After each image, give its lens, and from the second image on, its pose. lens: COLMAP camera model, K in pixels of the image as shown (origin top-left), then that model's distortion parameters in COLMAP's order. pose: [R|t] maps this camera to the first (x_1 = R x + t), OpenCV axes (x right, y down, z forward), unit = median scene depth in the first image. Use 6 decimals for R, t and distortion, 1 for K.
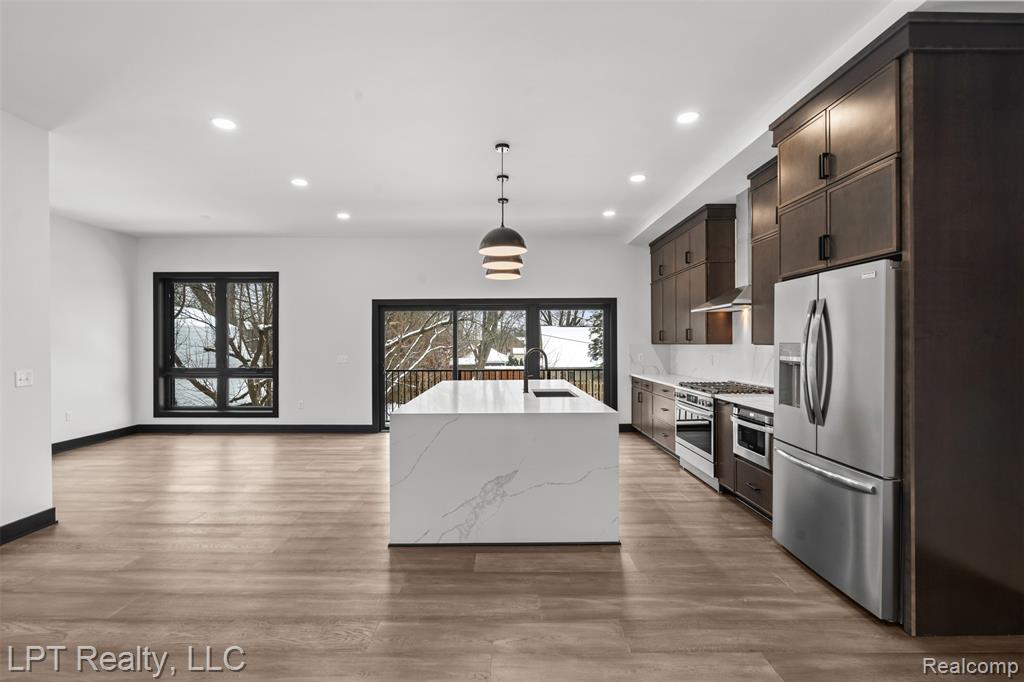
lens RADIAL K [[451.8, 0, 499.2], [0, 451.8, 340.5], [0, 0, 1]] dist [0.001339, 0.000143]
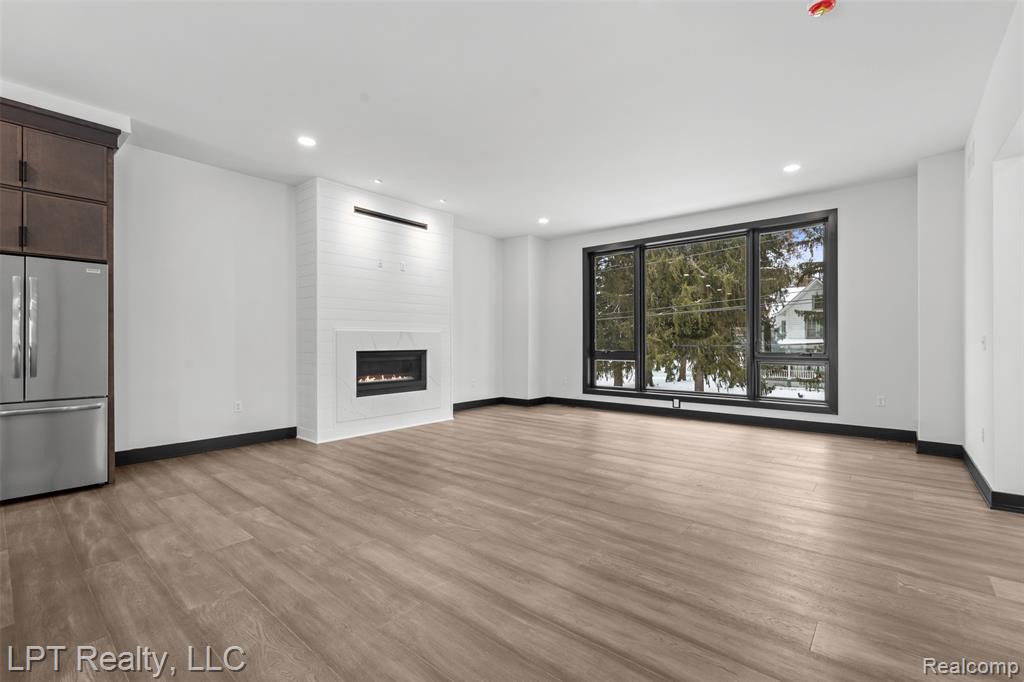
lens RADIAL K [[446.9, 0, 514.2], [0, 446.9, 336.9], [0, 0, 1]] dist [-0.002310, 0.000065]
pose [[-0.774229, 0.013249, 0.632766, -0.432485], [0.003825, 0.999861, -0.016256, 0.037993], [-0.632894, -0.010166, -0.774172, 0.424833]]
